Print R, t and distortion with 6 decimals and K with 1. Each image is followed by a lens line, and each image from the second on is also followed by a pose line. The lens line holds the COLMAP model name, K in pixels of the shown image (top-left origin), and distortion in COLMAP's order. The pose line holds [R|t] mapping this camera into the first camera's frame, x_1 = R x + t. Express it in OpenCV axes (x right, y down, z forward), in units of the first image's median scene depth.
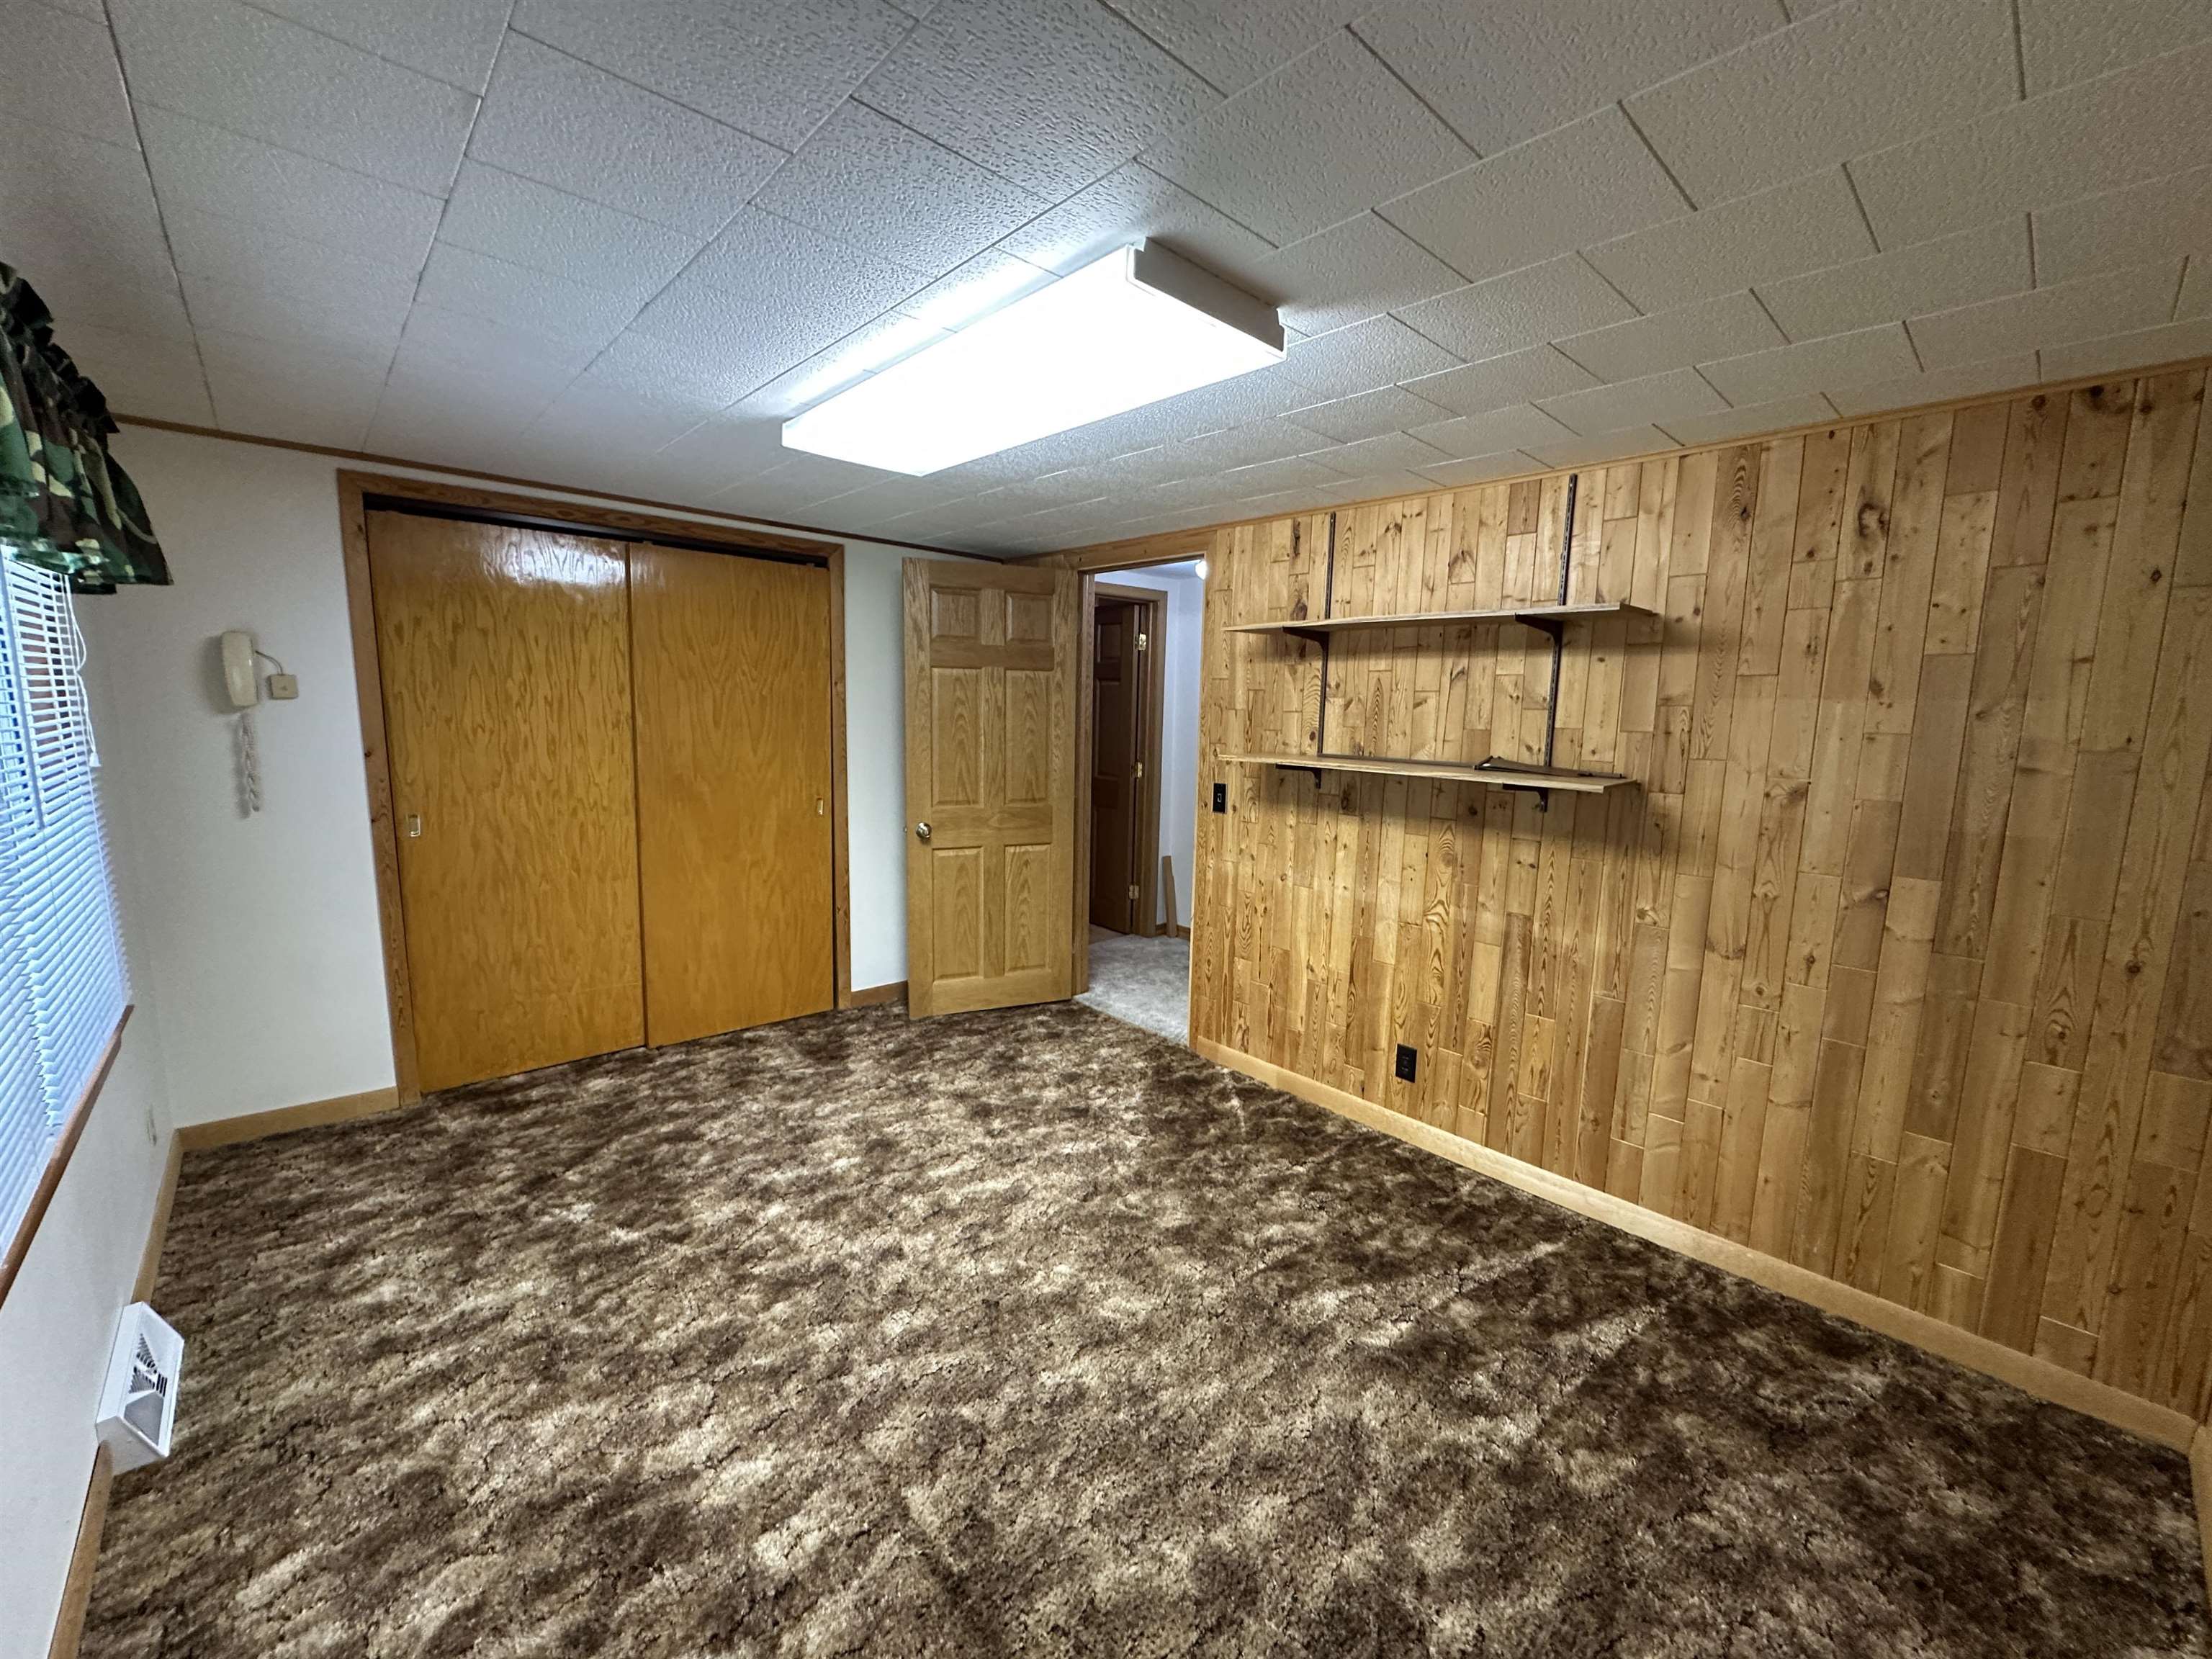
lens RADIAL K [[878.5, 0, 1104.8], [0, 878.5, 828.7], [0, 0, 1]] dist [0.000702, -0.000162]
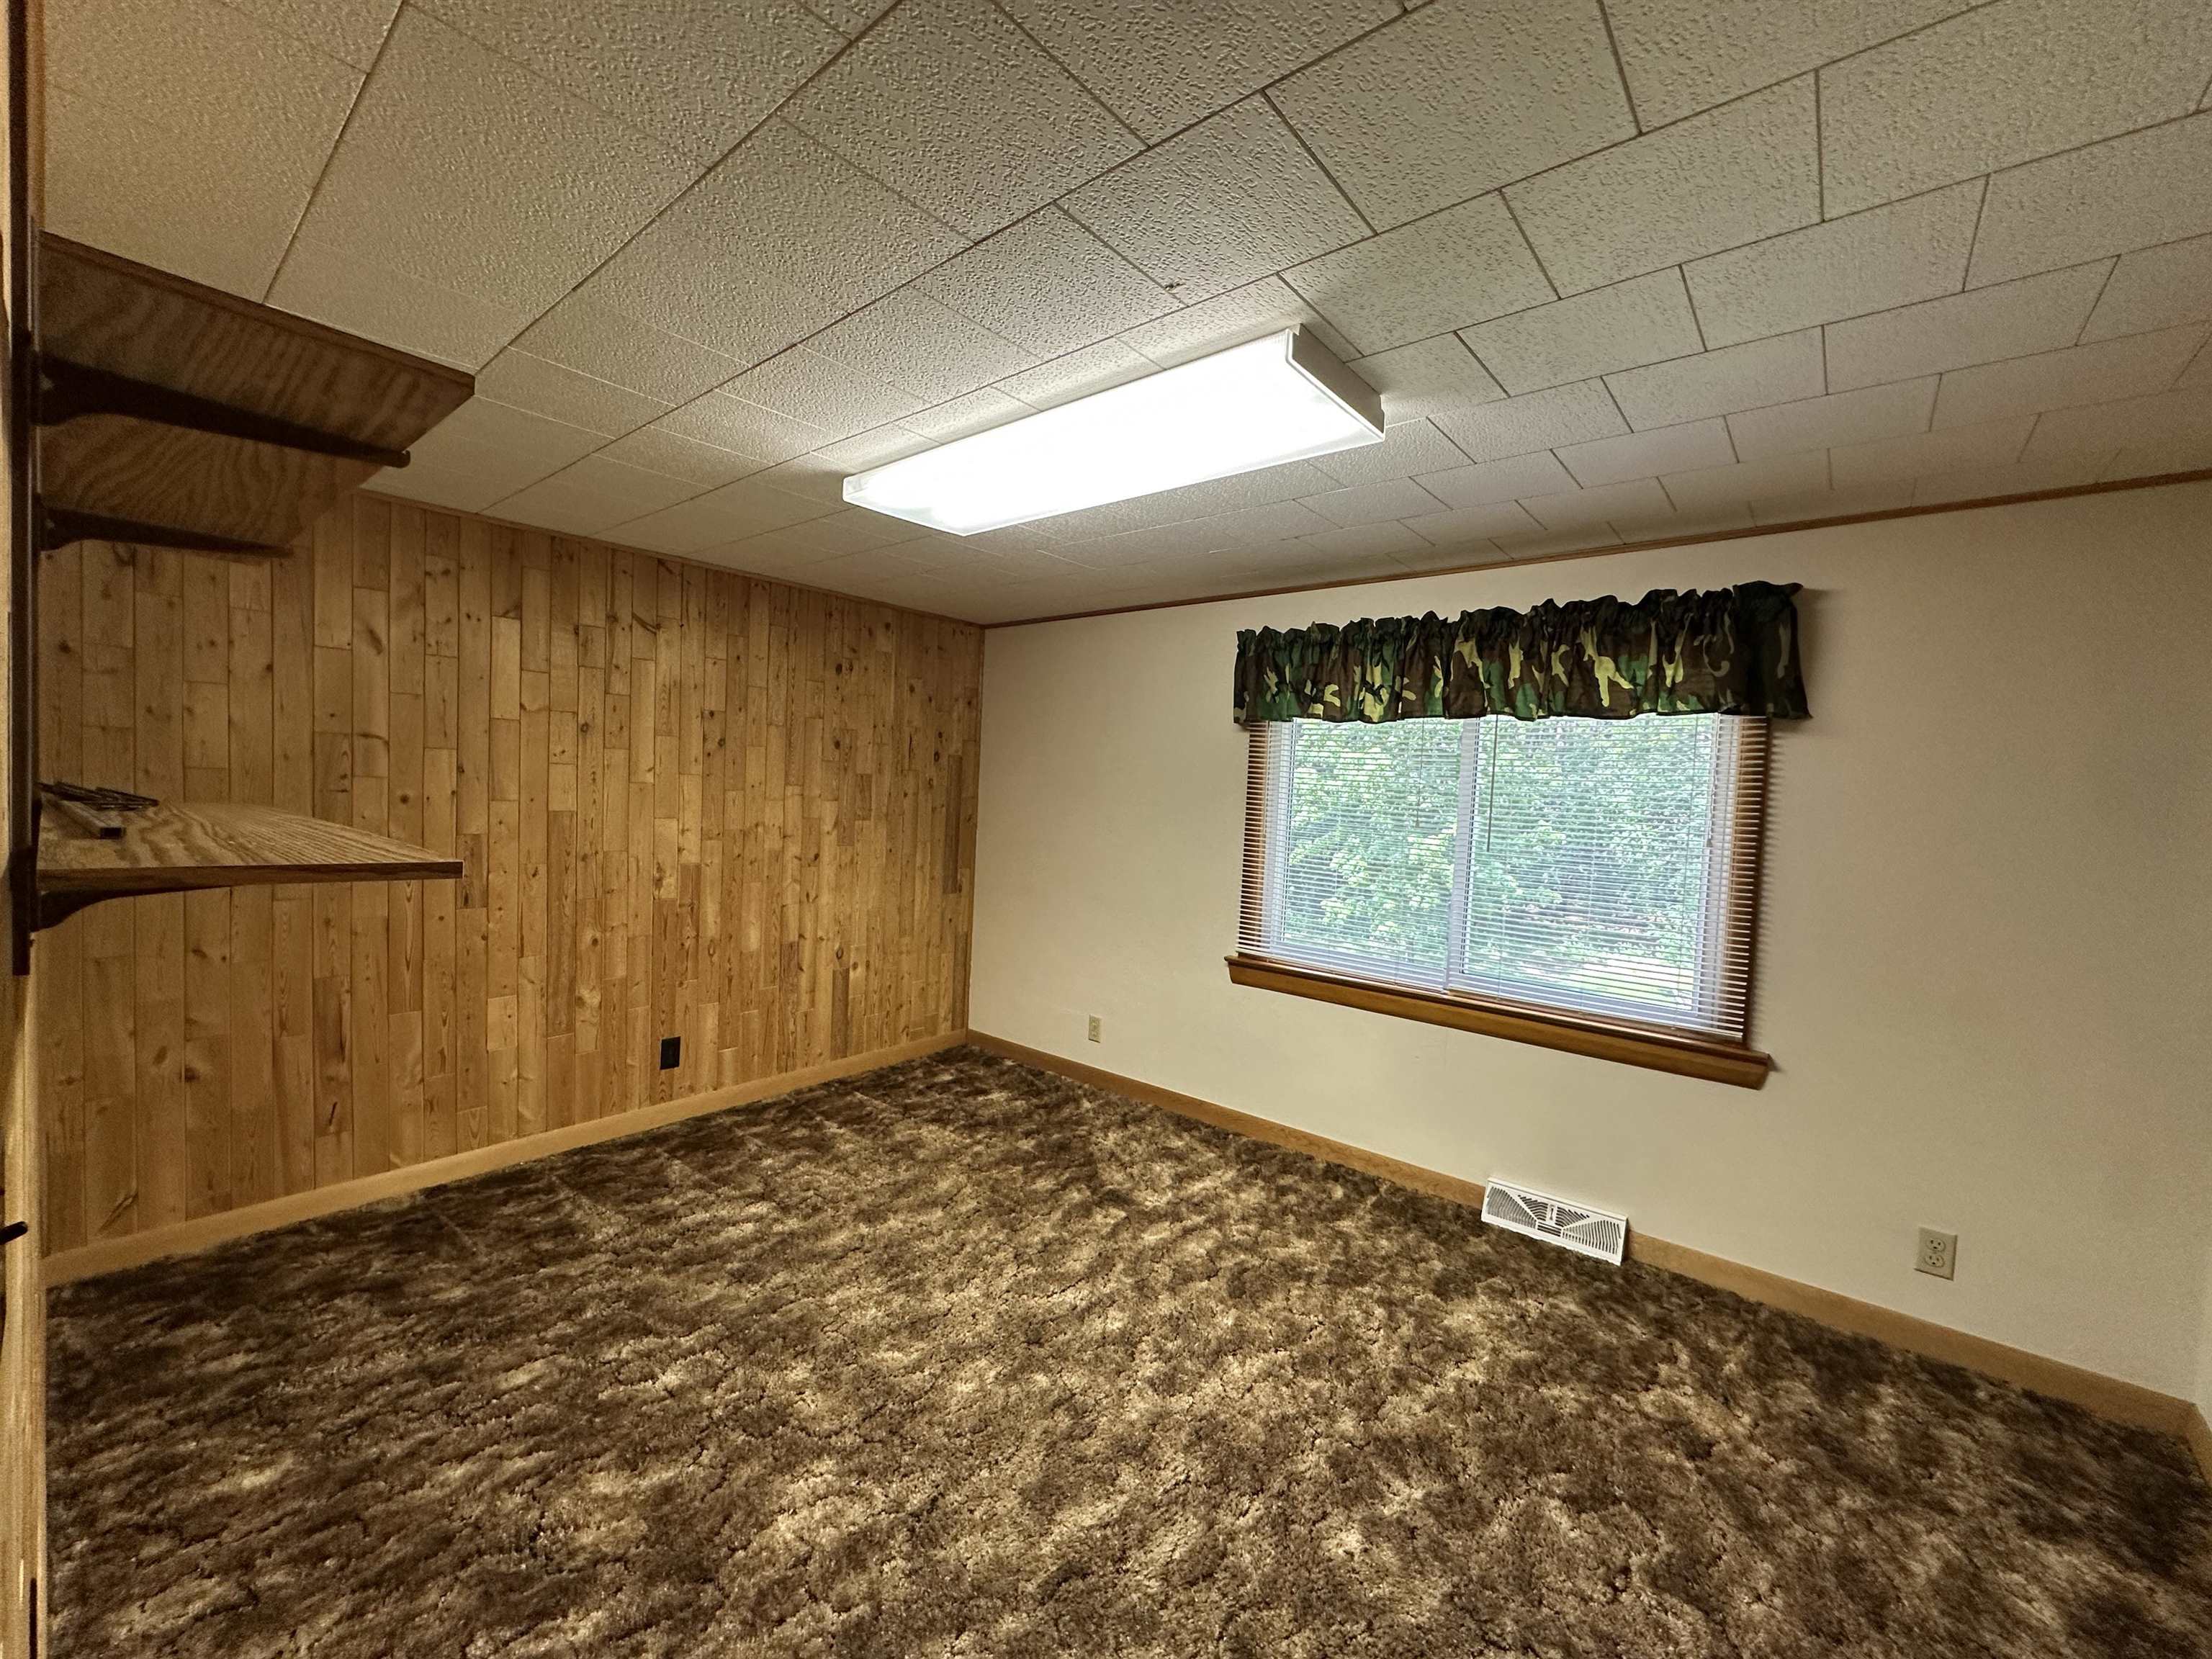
lens RADIAL K [[878.5, 0, 1109.6], [0, 878.5, 825.9], [0, 0, 1]] dist [0.000702, -0.000162]
pose [[-0.988670, -0.059097, -0.137981, -0.037268], [-0.083929, 0.979757, 0.181745, -0.225693], [0.124447, 0.191267, -0.973617, 1.812377]]
